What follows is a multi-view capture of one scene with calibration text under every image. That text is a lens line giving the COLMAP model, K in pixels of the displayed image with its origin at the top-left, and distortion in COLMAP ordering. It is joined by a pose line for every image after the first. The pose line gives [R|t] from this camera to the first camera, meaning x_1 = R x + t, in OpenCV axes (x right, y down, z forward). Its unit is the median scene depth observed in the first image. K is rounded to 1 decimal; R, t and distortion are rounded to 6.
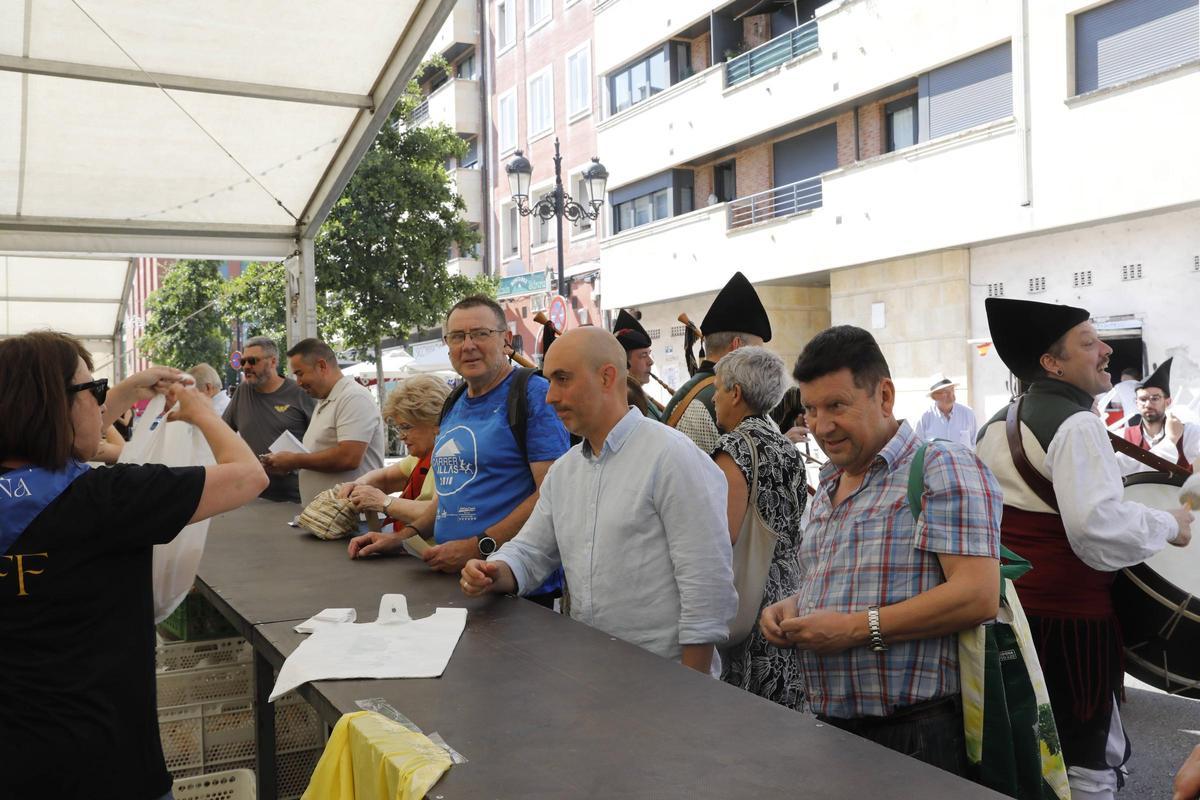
lens RADIAL K [[1160.9, 0, 602.8], [0, 1160.9, 411.3], [0, 0, 1]] dist [0.068398, 0.000000]
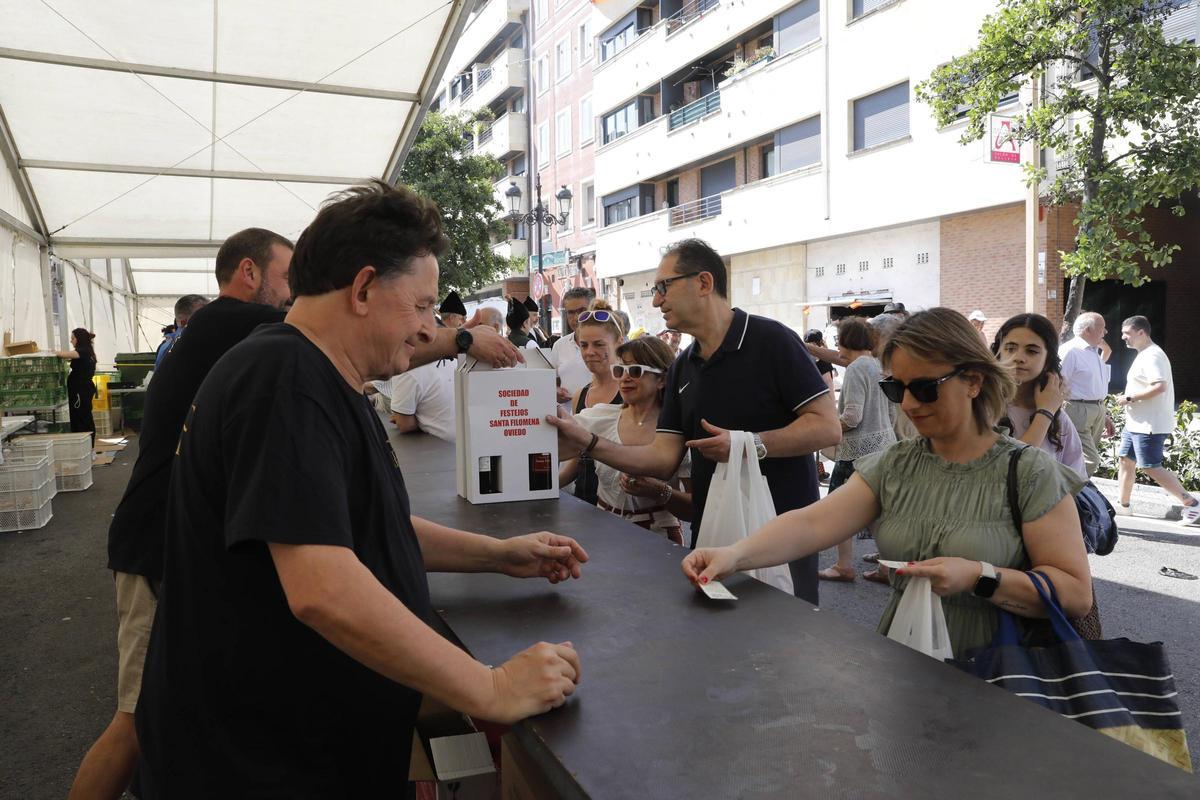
lens RADIAL K [[921.7, 0, 590.3], [0, 921.7, 424.1], [0, 0, 1]] dist [-0.015504, 0.030405]
pose [[0.996458, 0.018484, -0.082037, 0.108586], [-0.011863, 0.996686, 0.080471, 0.002975], [0.083252, -0.079213, 0.993375, -0.207655]]
